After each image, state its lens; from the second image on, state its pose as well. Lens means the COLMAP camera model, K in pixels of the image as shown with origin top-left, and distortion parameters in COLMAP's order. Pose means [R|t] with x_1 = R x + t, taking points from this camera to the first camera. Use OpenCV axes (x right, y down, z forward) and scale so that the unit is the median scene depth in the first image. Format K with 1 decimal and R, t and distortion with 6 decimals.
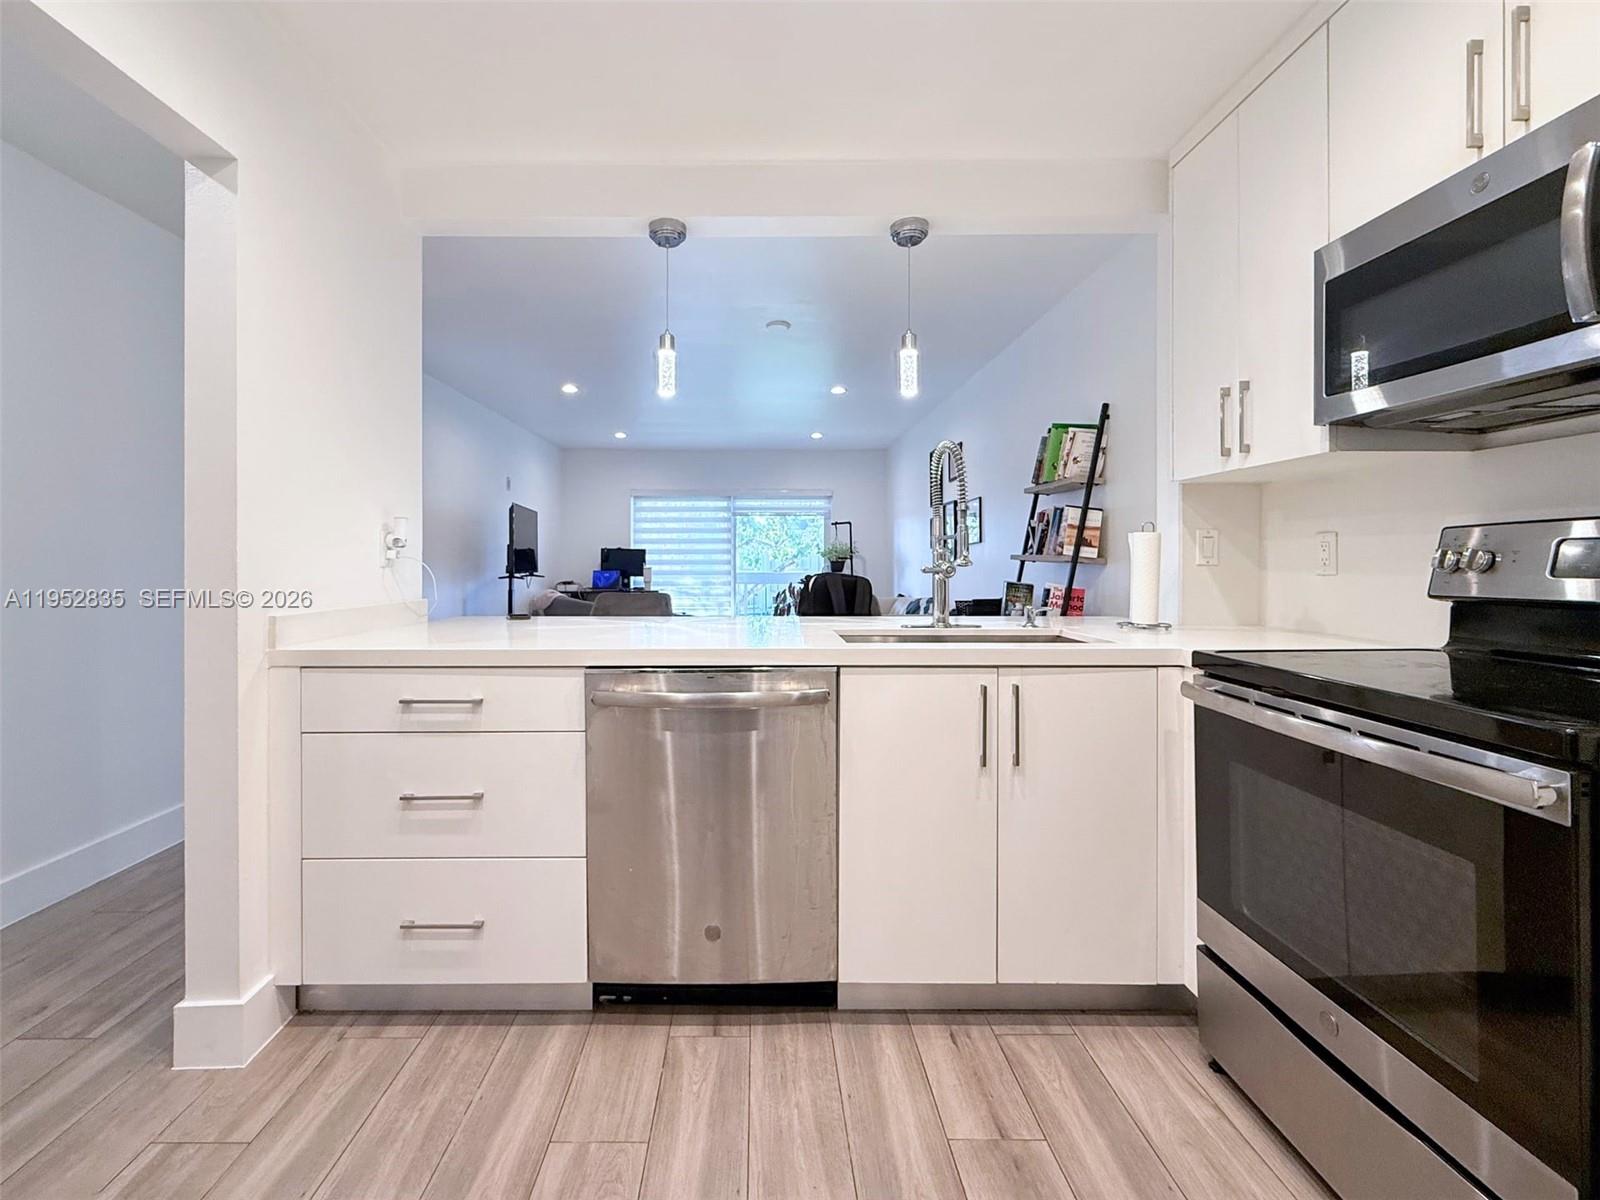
lens RADIAL K [[687.7, 0, 740.8], [0, 687.7, 560.0], [0, 0, 1]] dist [0.001173, -0.000264]
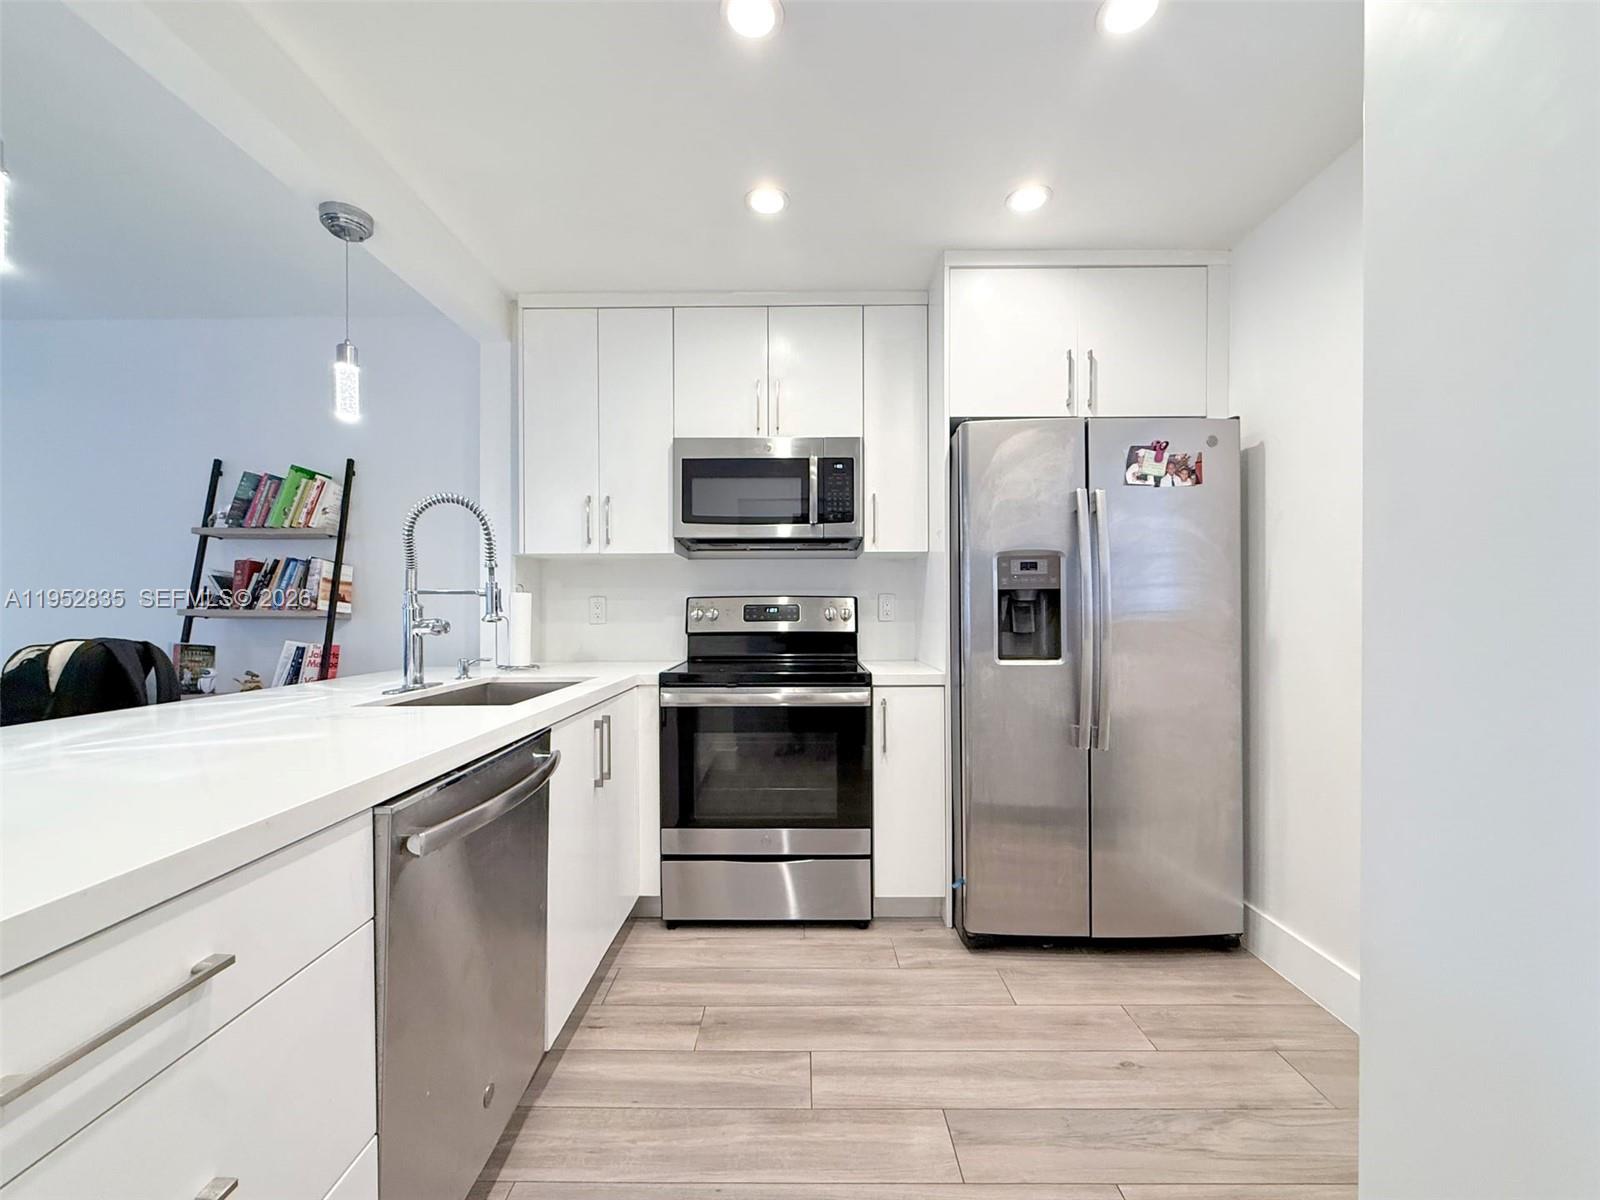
lens RADIAL K [[645.1, 0, 796.8], [0, 645.1, 614.9], [0, 0, 1]] dist [-0.000717, -0.000329]
pose [[0.006761, -0.001185, 0.999976, -0.579291], [0.003232, 0.999994, 0.001163, 0.000476], [-0.999972, 0.003224, 0.006765, 0.487934]]
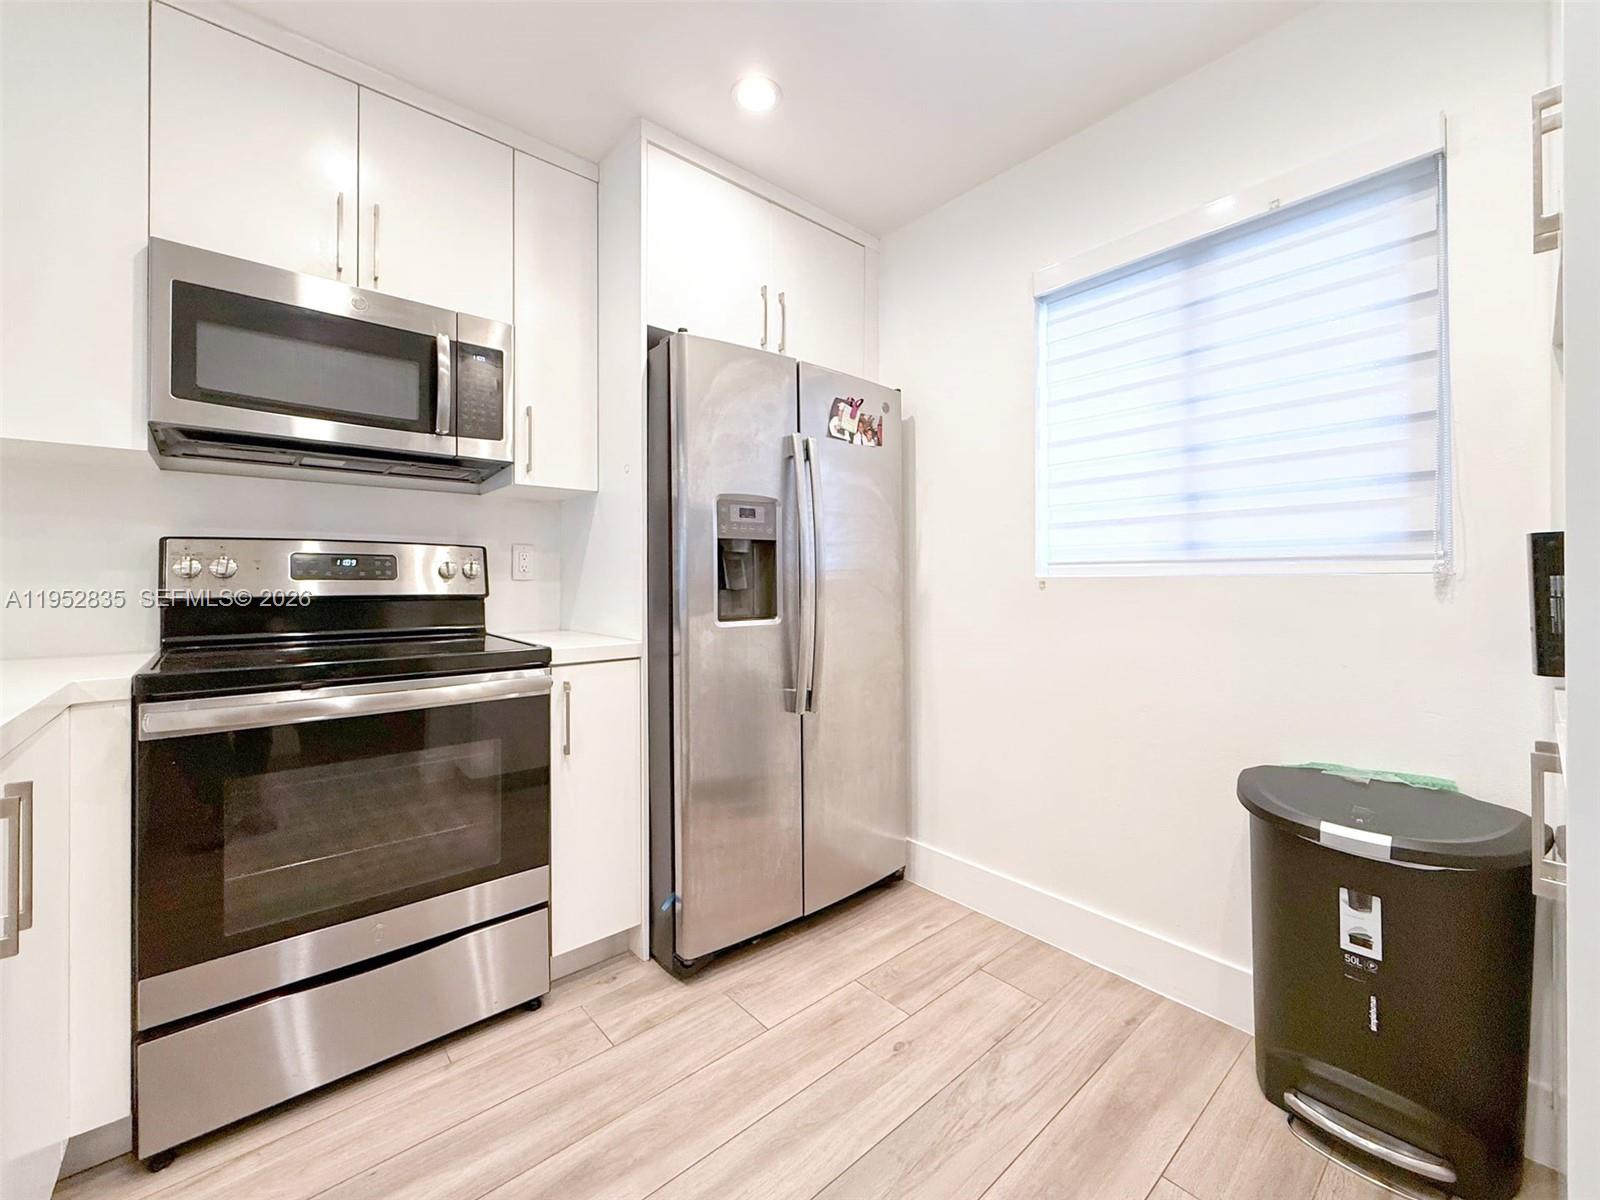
lens RADIAL K [[652.7, 0, 795.3], [0, 652.7, 574.6], [0, 0, 1]] dist [-0.001032, -0.000178]
pose [[-0.653473, 0.010246, 0.756880, -0.298940], [0.003936, 0.999941, -0.010139, 0.019283], [-0.756939, -0.003647, -0.653475, 0.658512]]
